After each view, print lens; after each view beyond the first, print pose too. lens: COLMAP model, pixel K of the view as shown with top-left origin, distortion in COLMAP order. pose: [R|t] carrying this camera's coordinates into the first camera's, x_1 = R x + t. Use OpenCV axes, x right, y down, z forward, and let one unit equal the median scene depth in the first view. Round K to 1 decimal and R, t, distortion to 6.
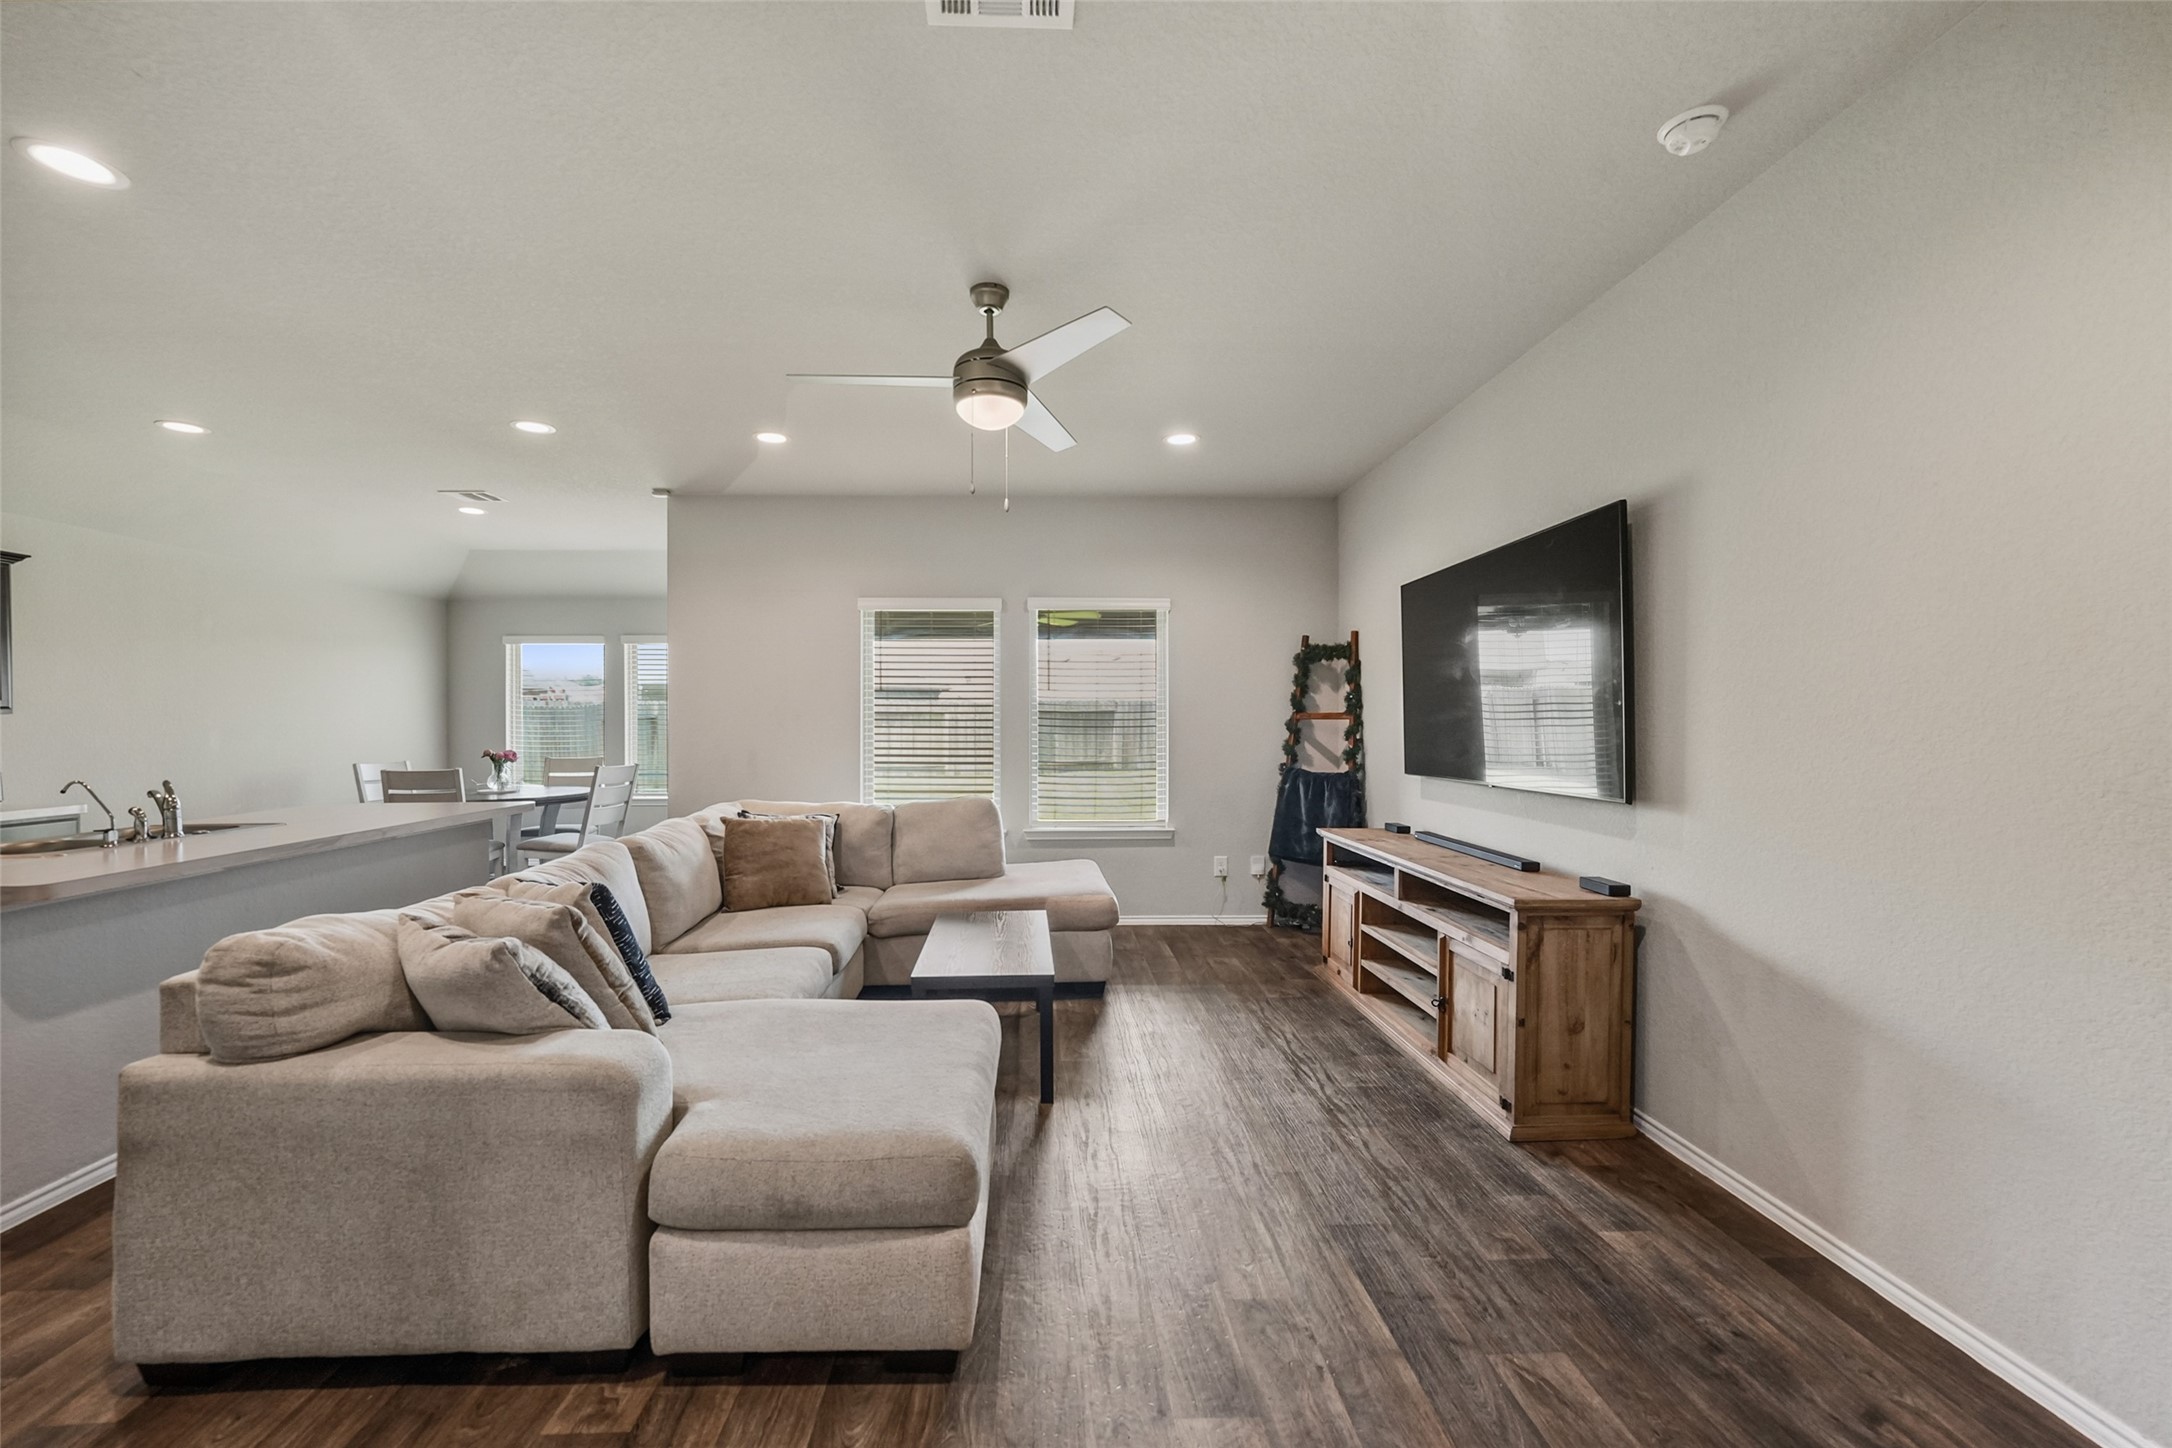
lens RADIAL K [[872.5, 0, 1046.3], [0, 872.5, 724.6], [0, 0, 1]] dist [0.000807, 0.001063]
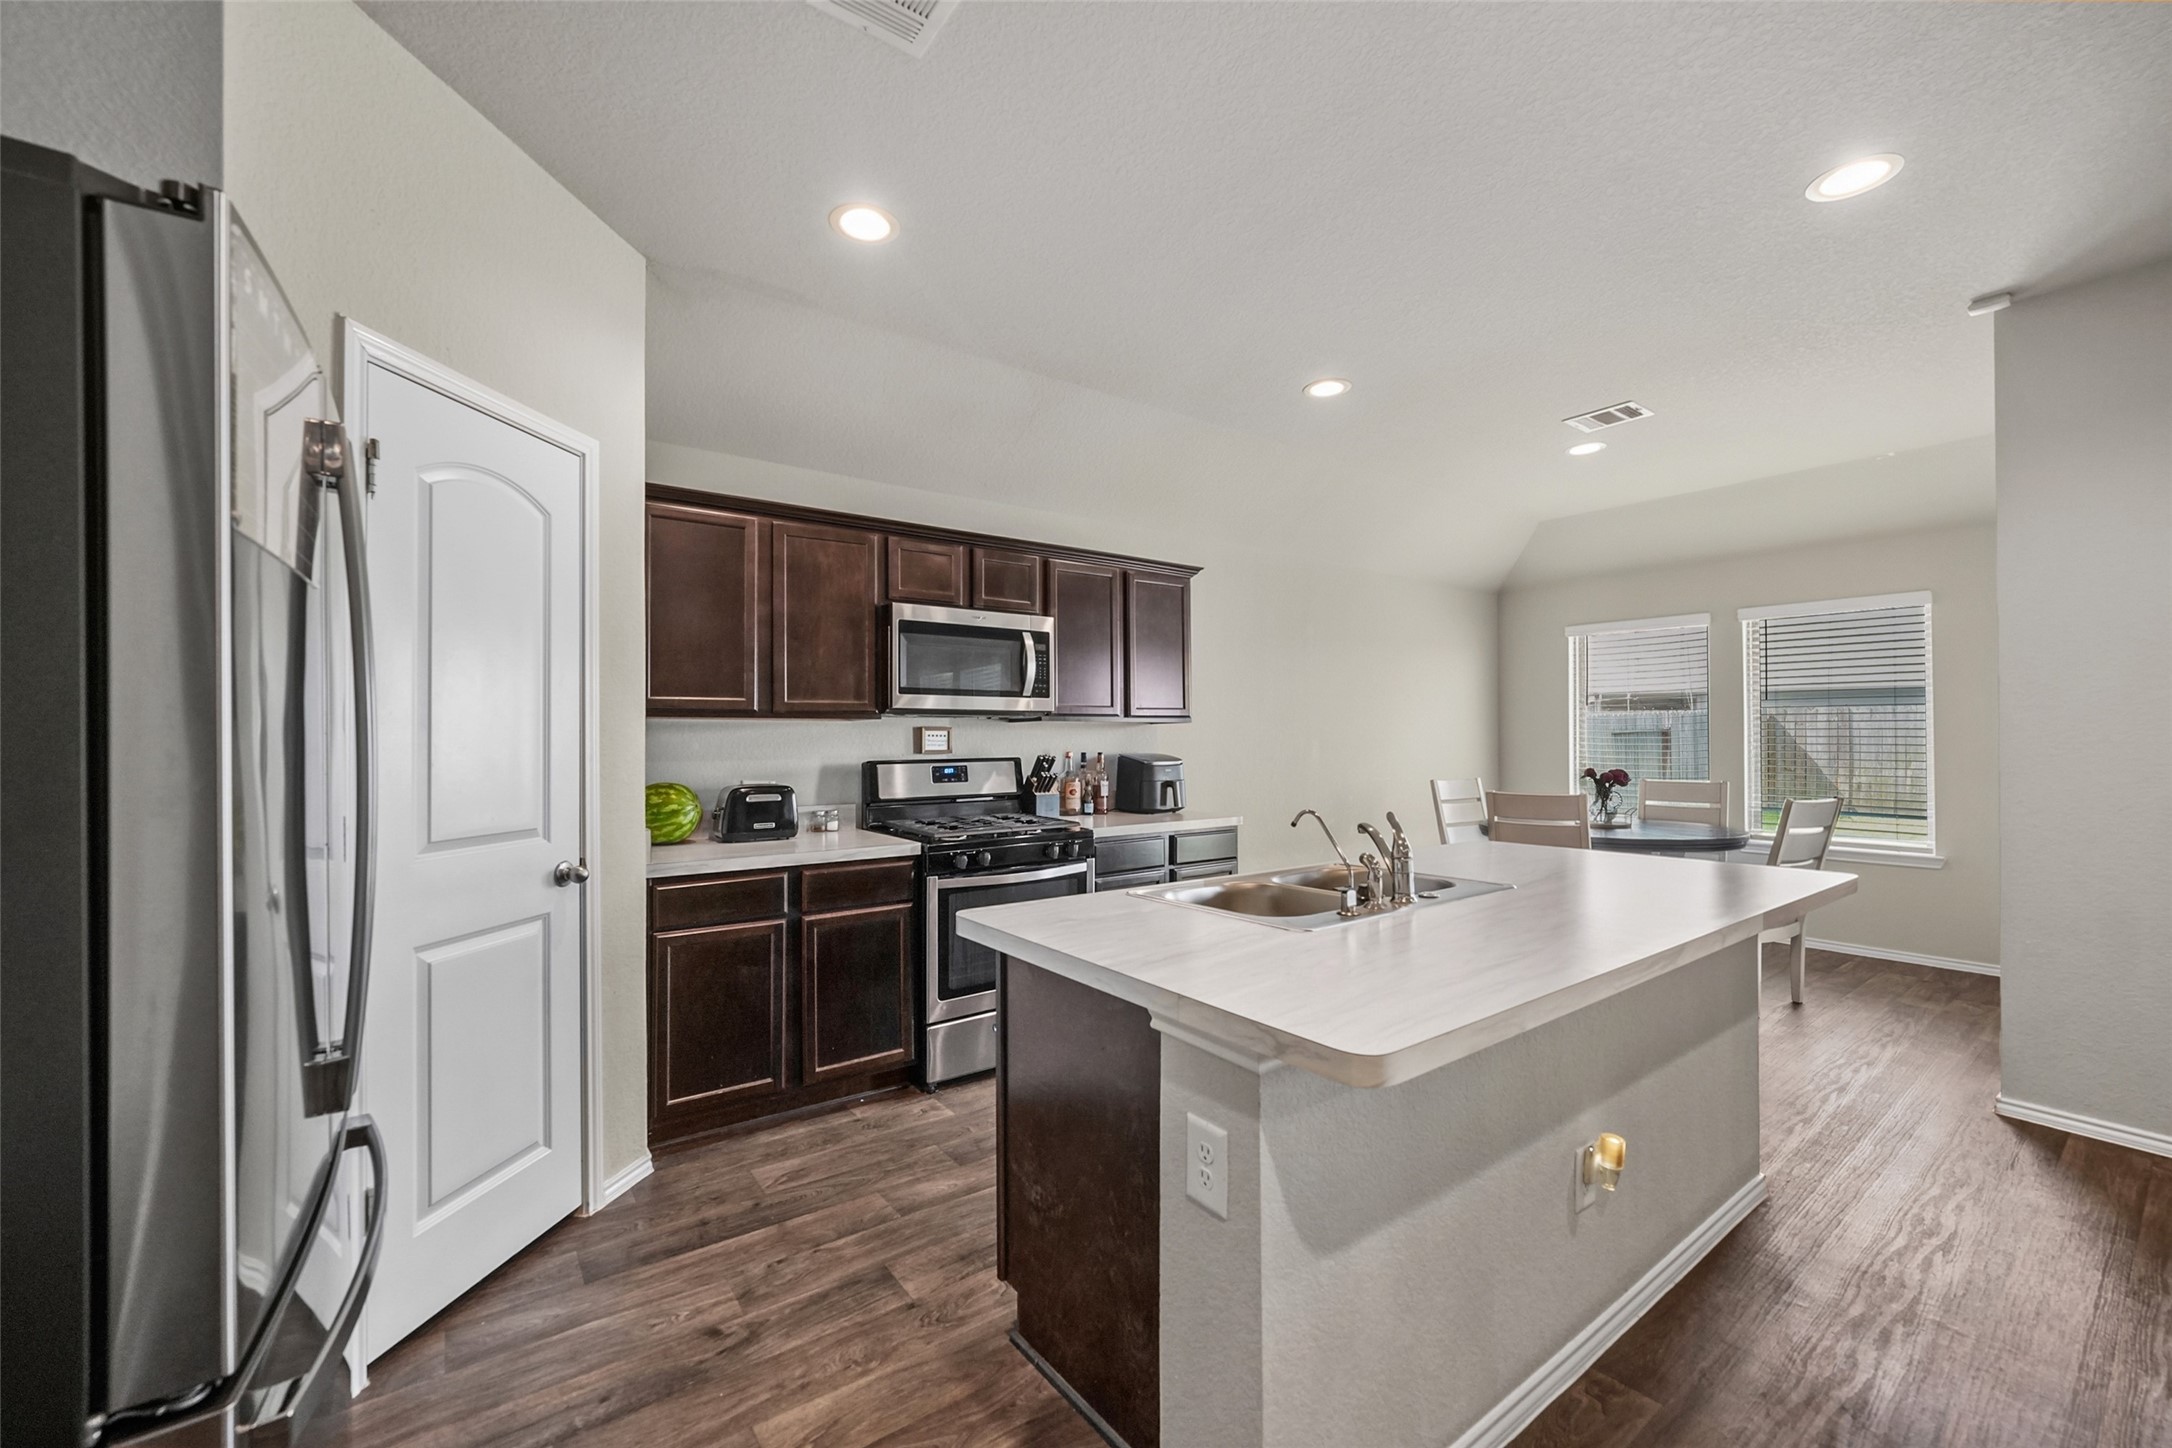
lens RADIAL K [[872.5, 0, 1090.3], [0, 872.5, 731.9], [0, 0, 1]] dist [0.000807, 0.001063]
pose [[0.588901, -0.003369, -0.808198, -0.357005], [-0.003727, 0.999969, -0.006884, 0.005594], [0.808197, 0.007066, 0.588870, 0.253907]]
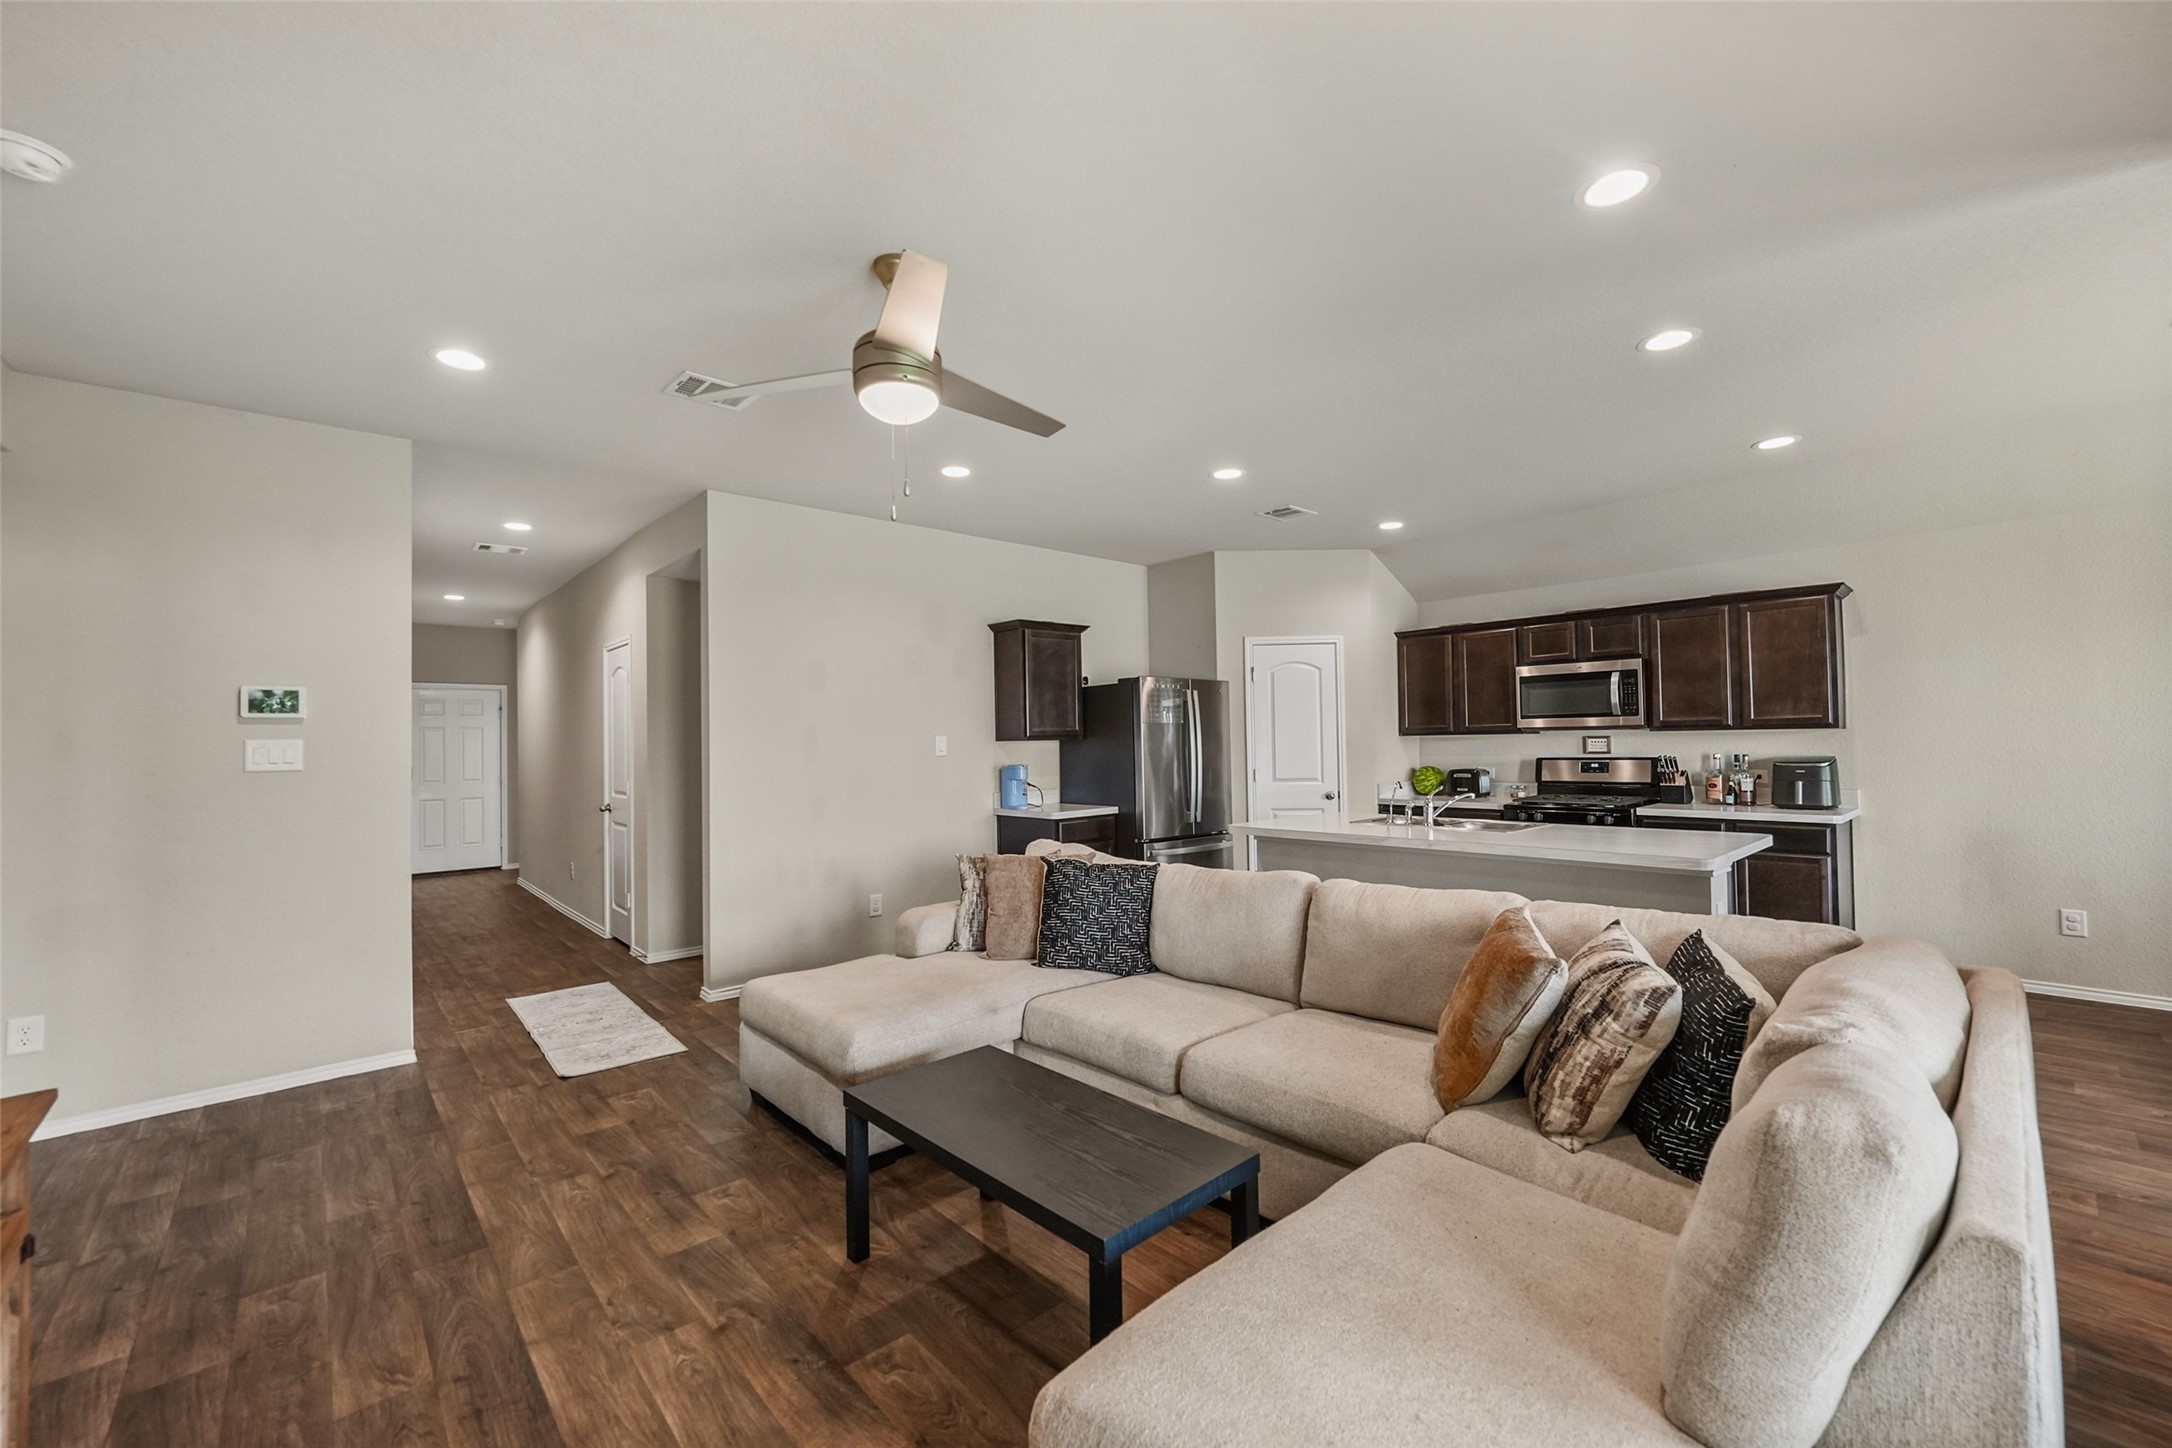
lens RADIAL K [[872.5, 0, 1113.3], [0, 872.5, 722.5], [0, 0, 1]] dist [0.000807, 0.001063]
pose [[-0.732244, 0.003542, -0.681033, 0.202464], [0.017529, 0.999753, -0.013647, -0.017119], [0.680817, -0.021931, -0.732125, 1.008109]]
